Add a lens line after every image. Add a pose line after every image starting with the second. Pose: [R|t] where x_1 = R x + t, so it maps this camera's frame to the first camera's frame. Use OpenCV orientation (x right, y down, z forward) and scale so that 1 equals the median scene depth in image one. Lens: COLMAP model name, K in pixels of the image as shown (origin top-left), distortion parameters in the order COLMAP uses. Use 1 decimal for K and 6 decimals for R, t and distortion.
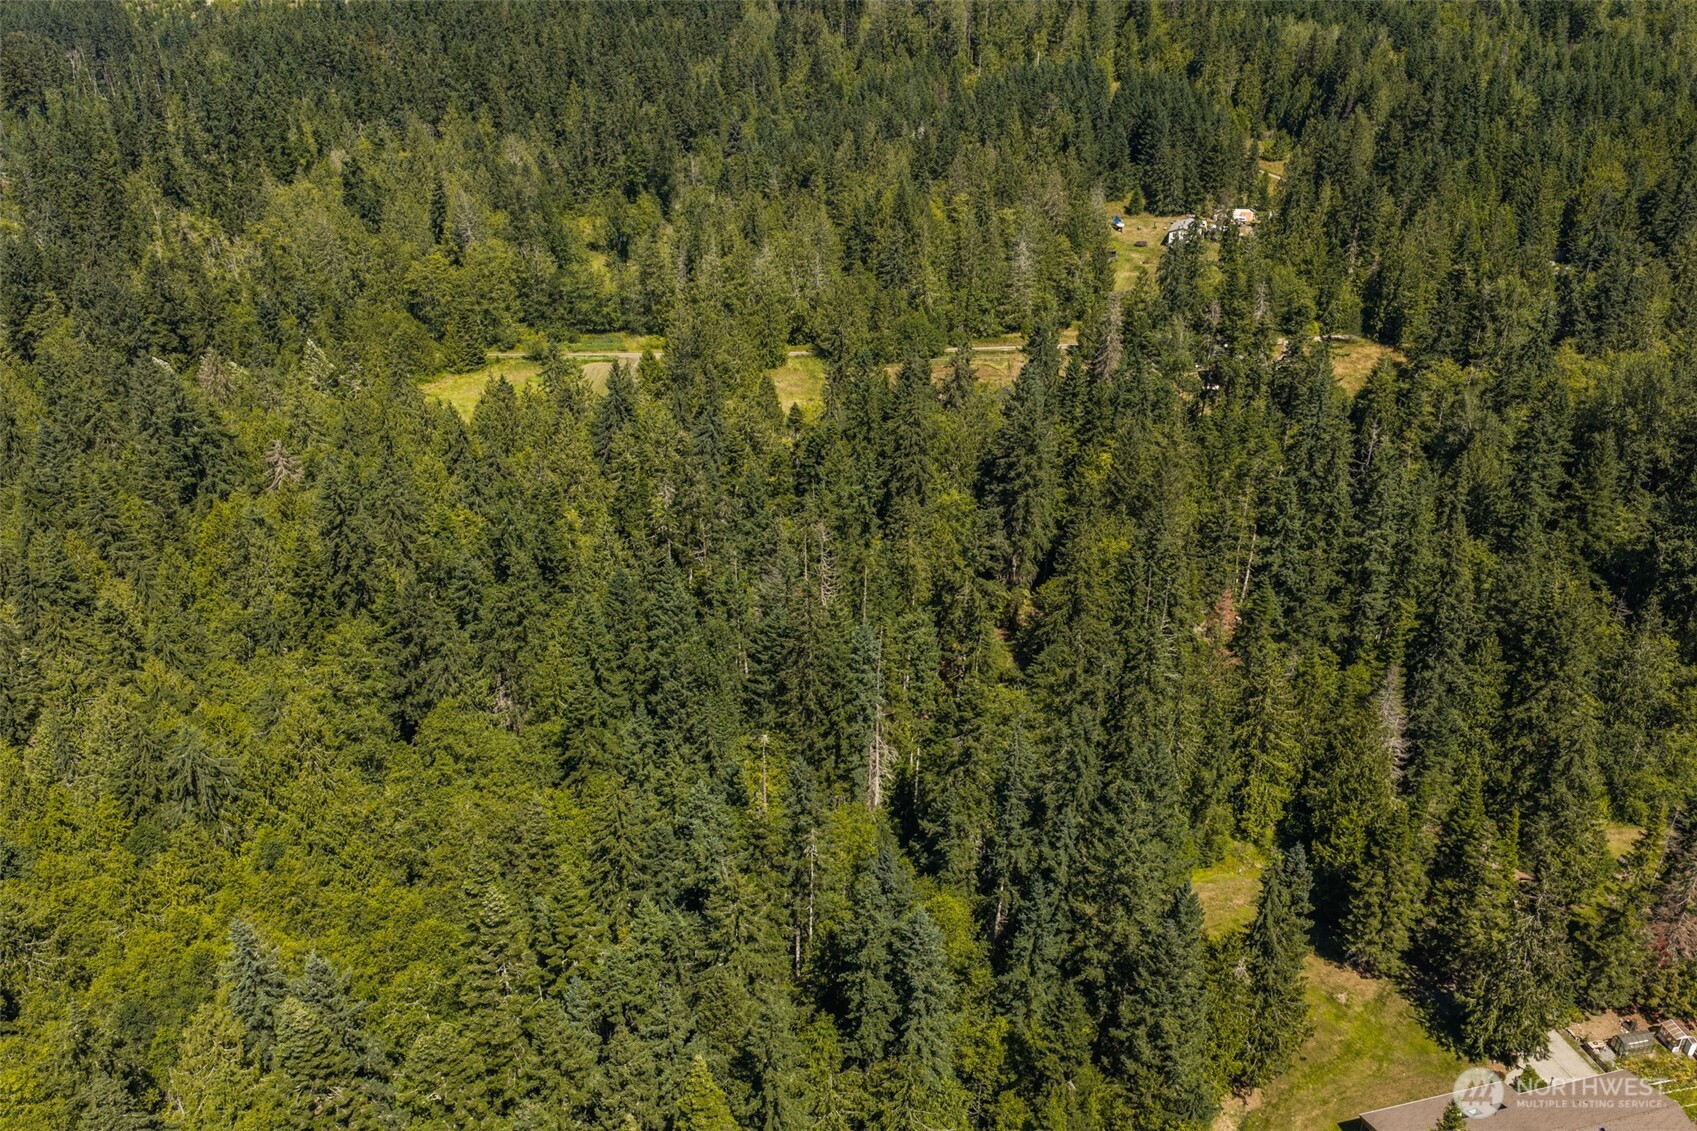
lens RADIAL K [[1453.4, 0, 862.2], [0, 1453.4, 610.1], [0, 0, 1]] dist [0.006797, -0.020839]
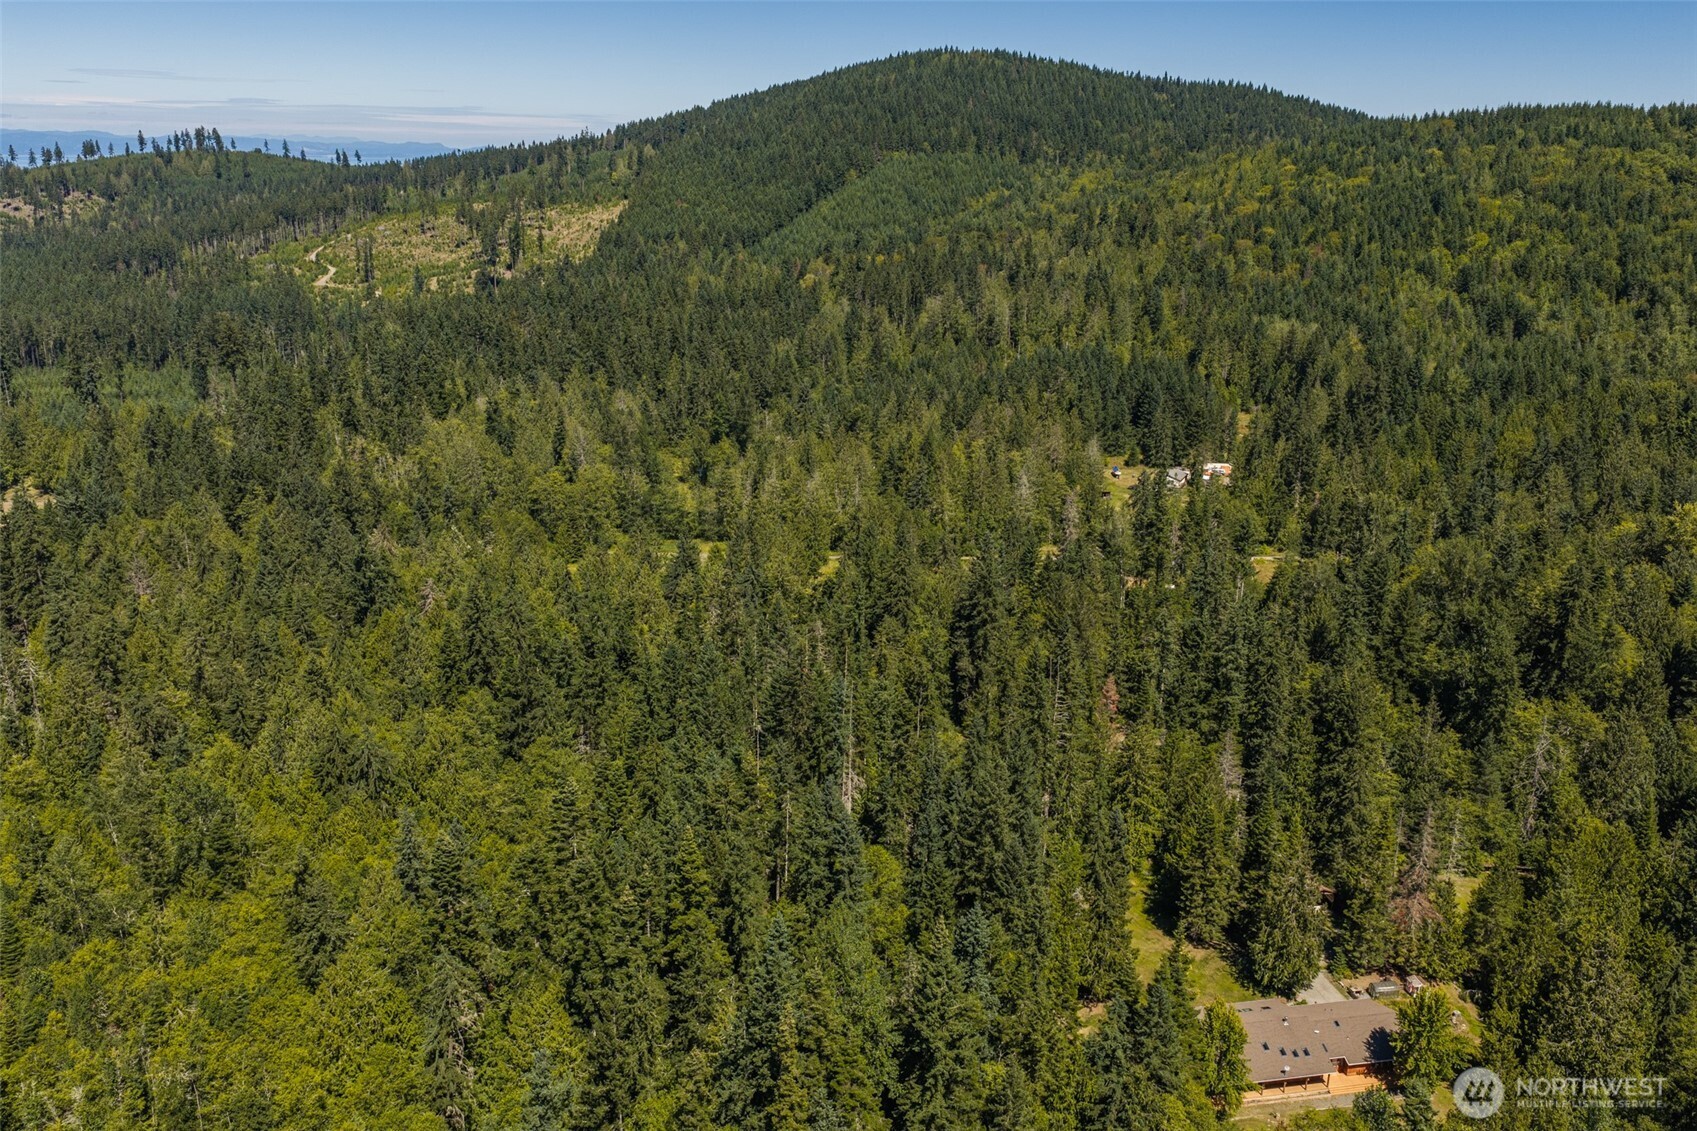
lens RADIAL K [[1453.4, 0, 862.2], [0, 1453.4, 610.1], [0, 0, 1]] dist [0.006797, -0.020839]
pose [[0.997706, 0.031870, -0.059725, 0.049988], [-0.042996, 0.979777, -0.195419, 0.104694], [0.052290, 0.197539, 0.978899, -0.189417]]
